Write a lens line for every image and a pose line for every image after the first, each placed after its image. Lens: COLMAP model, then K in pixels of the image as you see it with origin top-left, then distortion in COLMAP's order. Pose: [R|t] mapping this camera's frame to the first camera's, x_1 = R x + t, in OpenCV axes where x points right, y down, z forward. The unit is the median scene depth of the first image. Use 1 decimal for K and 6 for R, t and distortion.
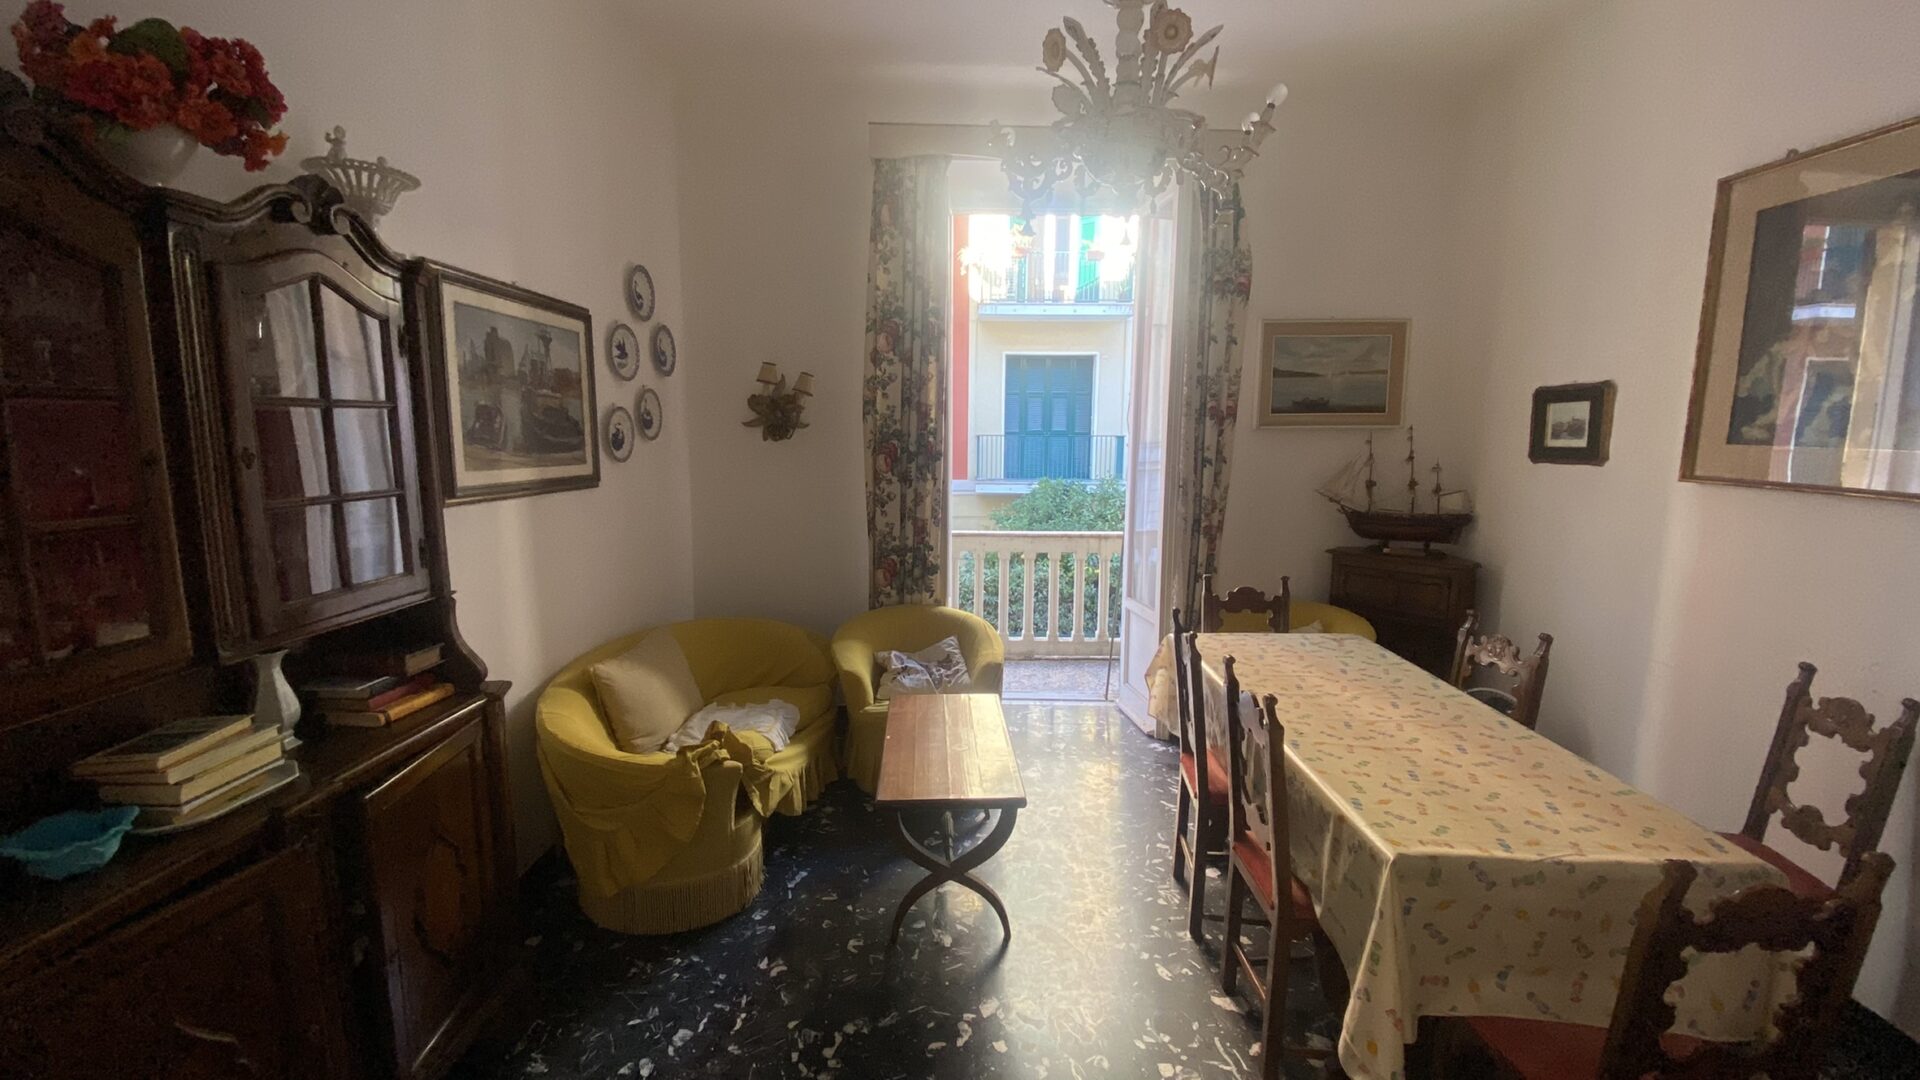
lens RADIAL K [[806.8, 0, 952.1], [0, 806.8, 544.6], [0, 0, 1]] dist [0.000513, -0.011841]
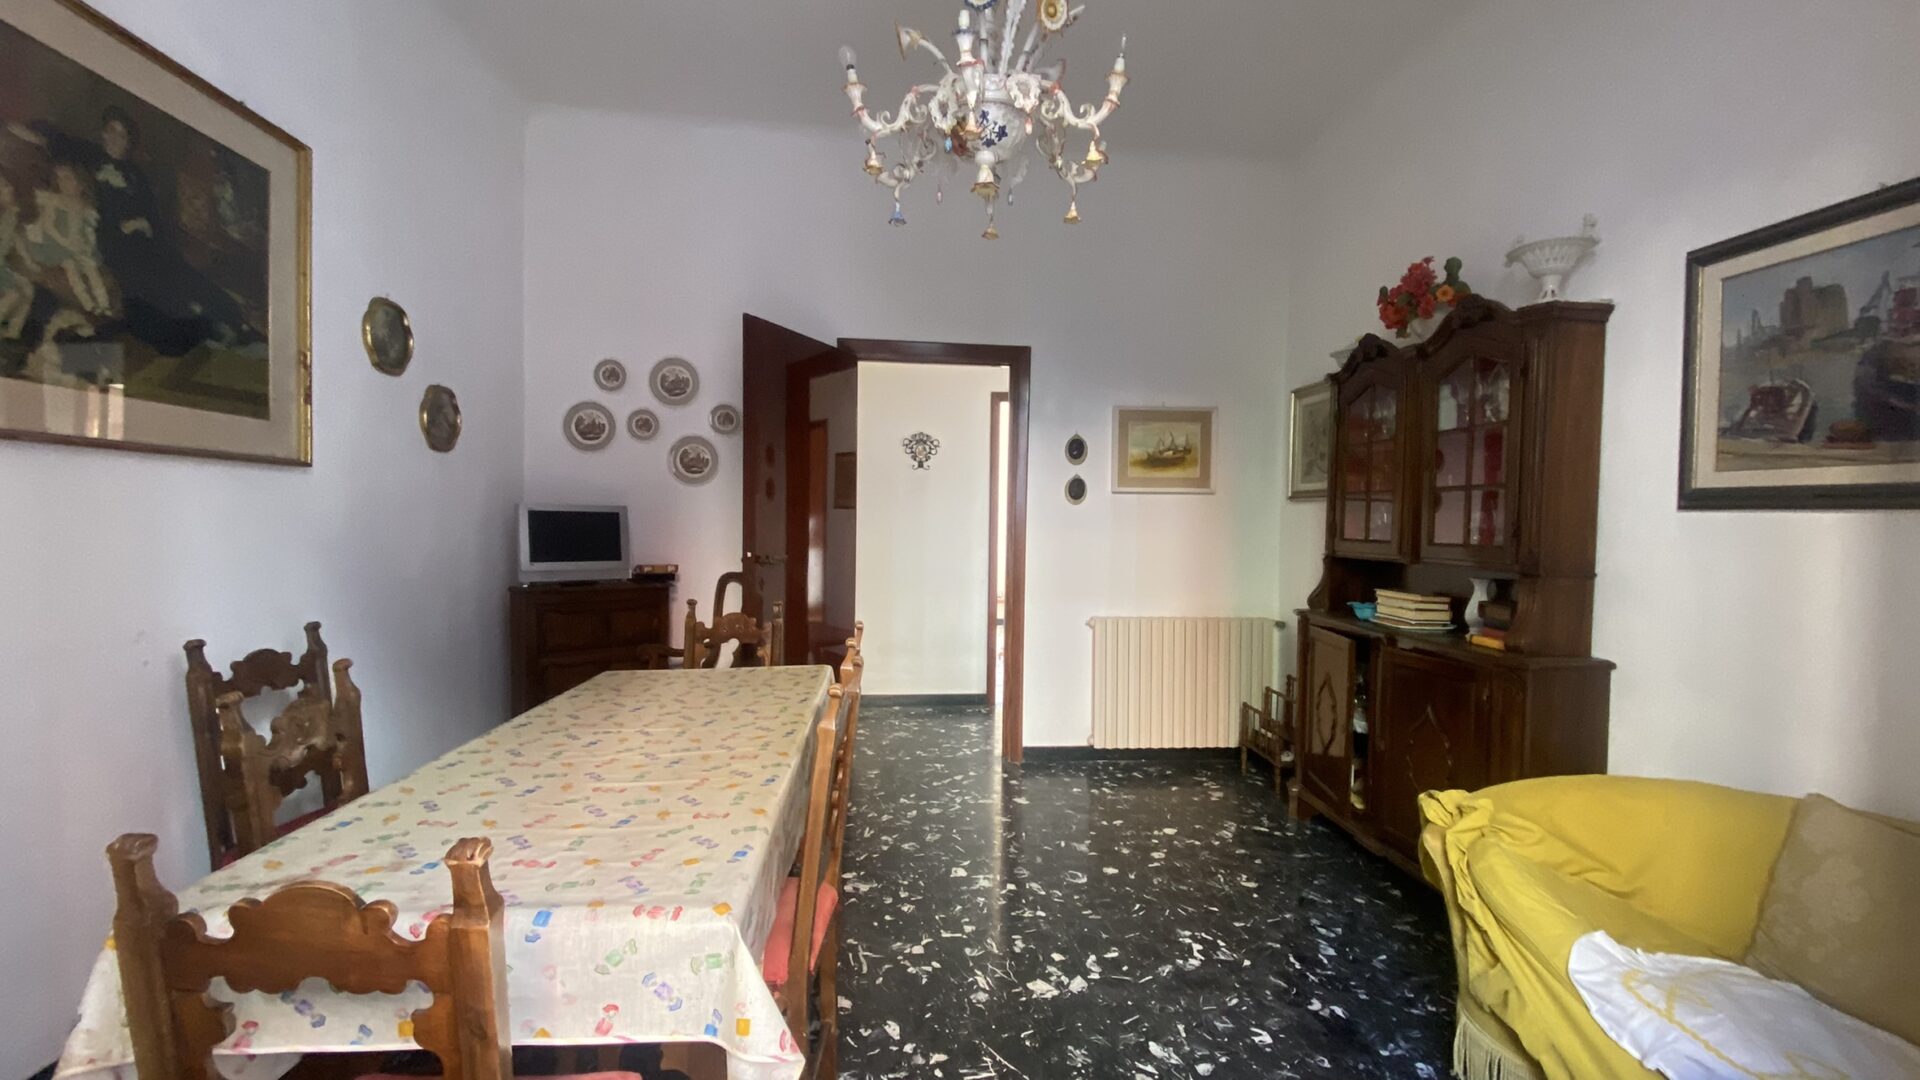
lens RADIAL K [[806.8, 0, 962.1], [0, 806.8, 543.5], [0, 0, 1]] dist [0.000513, -0.011841]
pose [[-0.992370, -0.018872, -0.121843, 0.305069], [-0.039490, 0.984808, 0.169096, -0.128115], [0.116801, 0.172617, -0.978039, 1.768326]]
